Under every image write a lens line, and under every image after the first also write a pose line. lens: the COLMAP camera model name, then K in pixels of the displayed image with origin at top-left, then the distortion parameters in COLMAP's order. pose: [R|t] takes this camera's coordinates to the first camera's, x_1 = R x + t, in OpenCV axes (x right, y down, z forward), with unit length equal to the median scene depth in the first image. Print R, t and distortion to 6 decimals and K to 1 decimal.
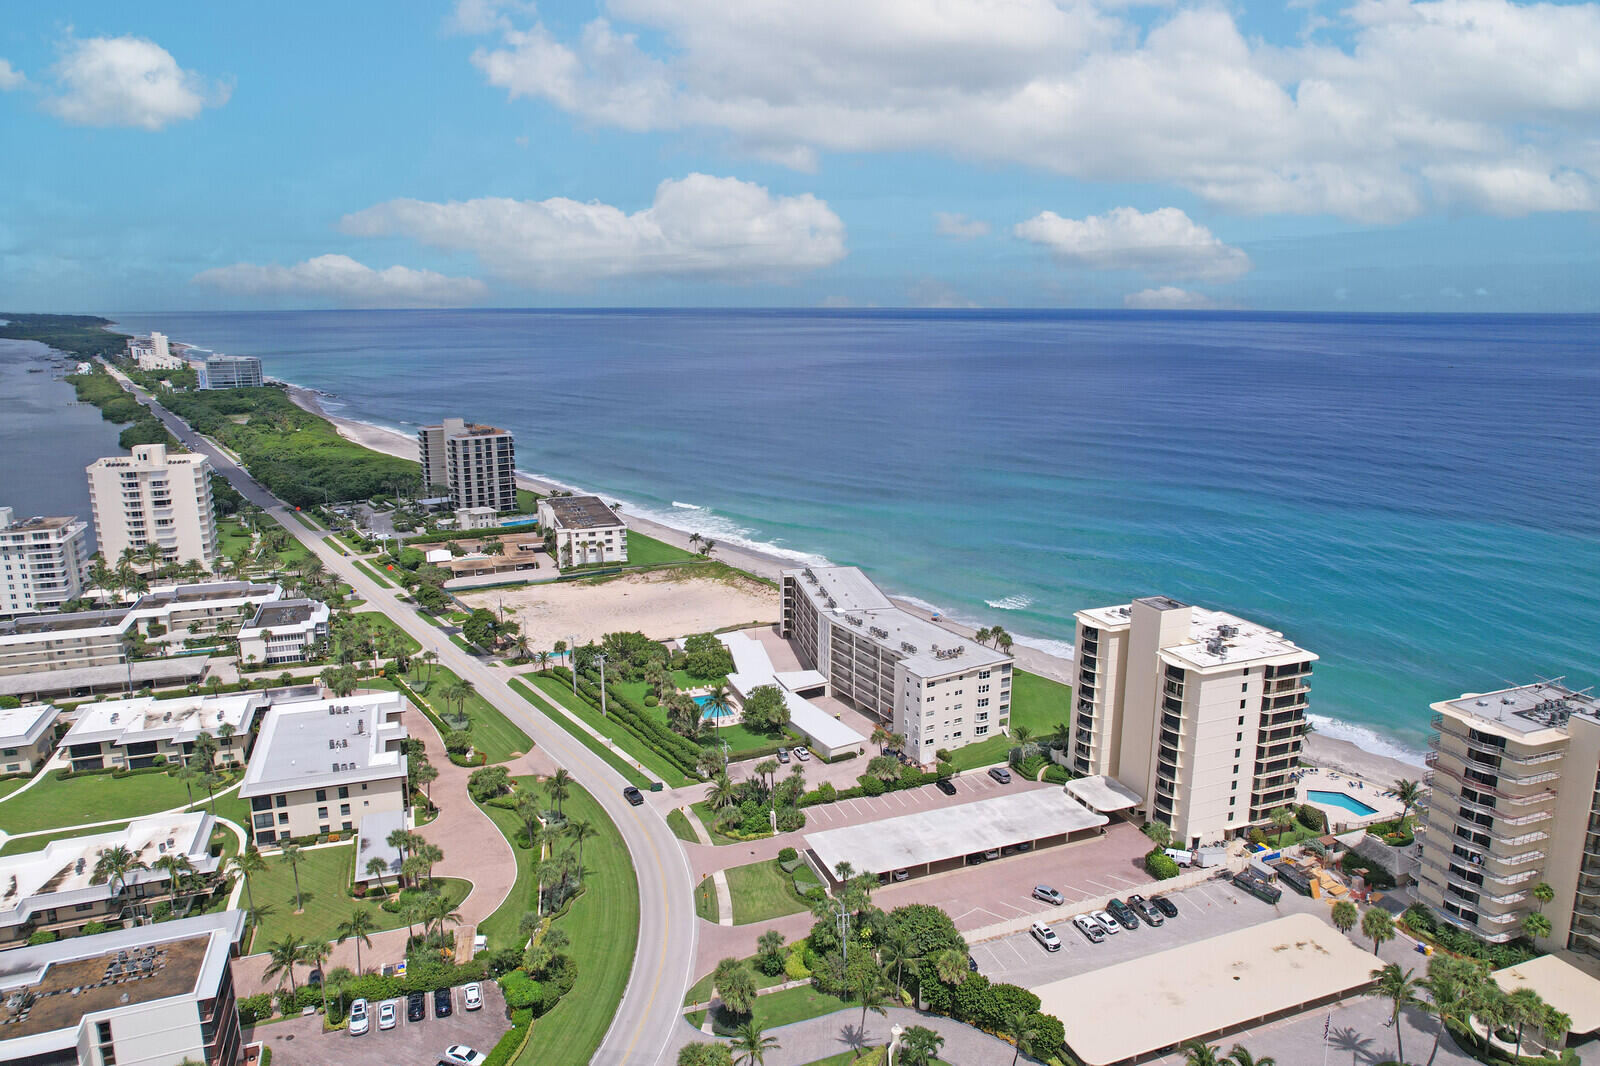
lens RADIAL K [[1016.5, 0, 793.7], [0, 1016.5, 527.6], [0, 0, 1]] dist [-0.067128, 0.046560]
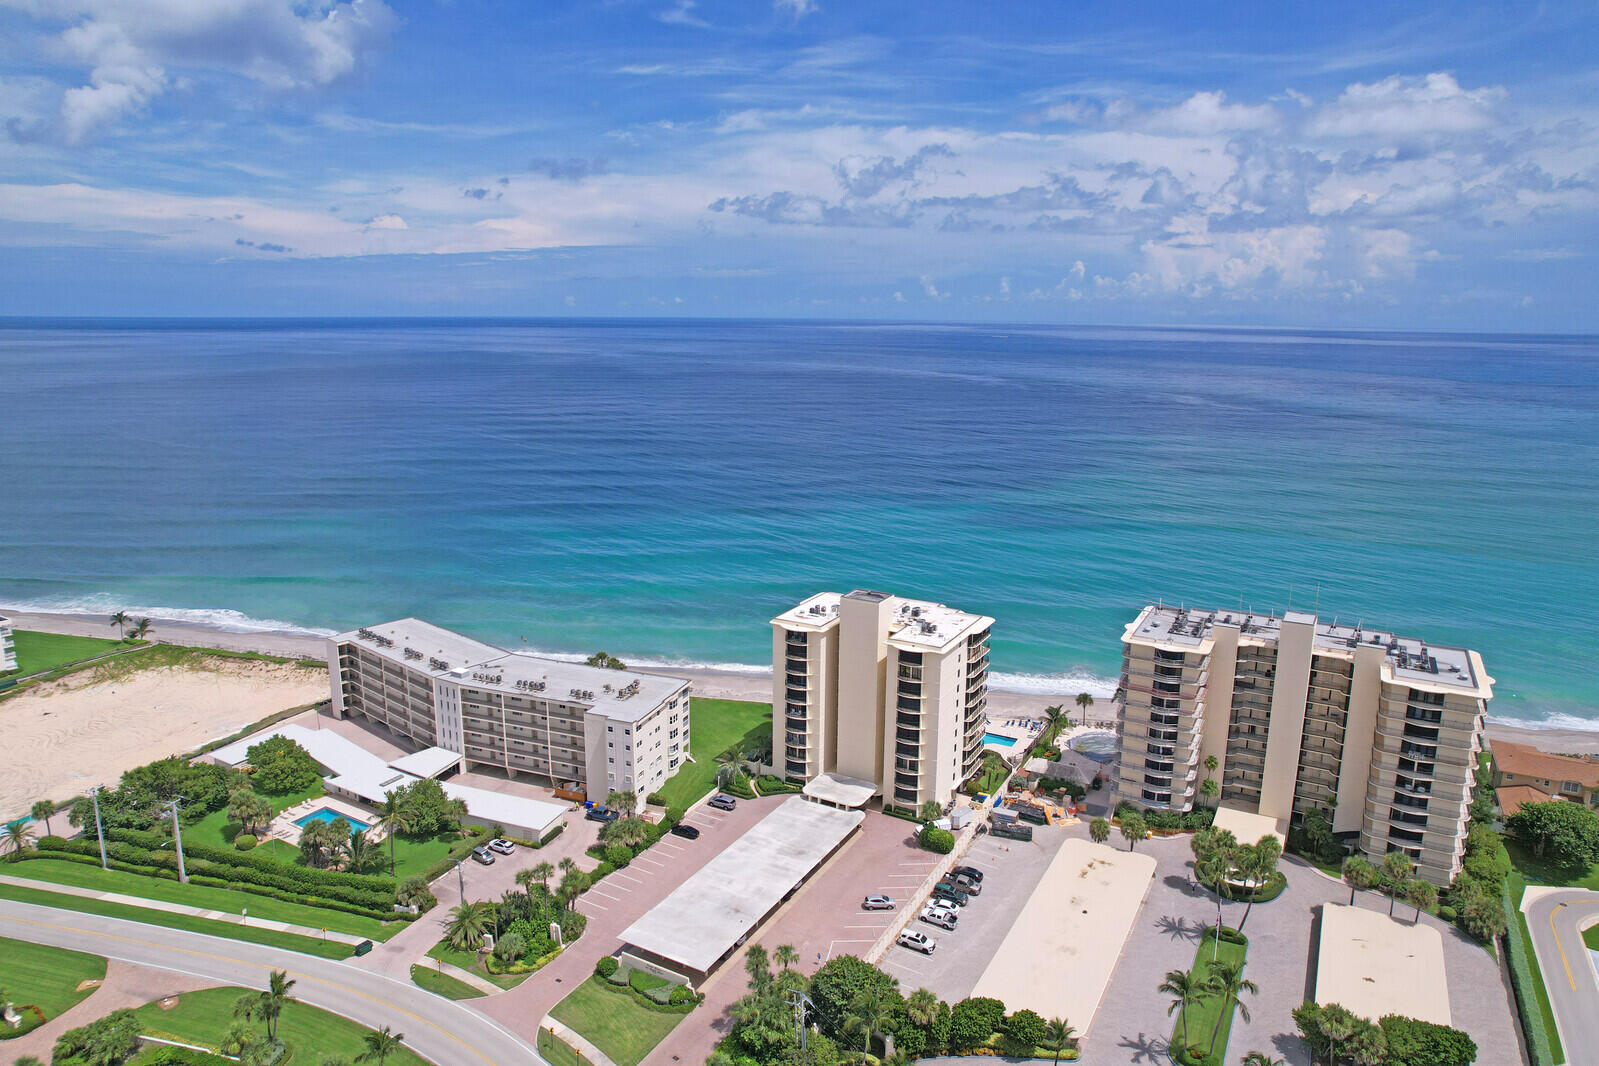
lens RADIAL K [[1015.8, 0, 793.2], [0, 1015.8, 527.6], [0, 0, 1]] dist [-0.067128, 0.046560]
pose [[0.780764, -0.131464, 0.610839, -0.290411], [0.132945, 0.990182, 0.043177, -0.044790], [-0.610519, 0.047497, 0.790576, 0.188530]]
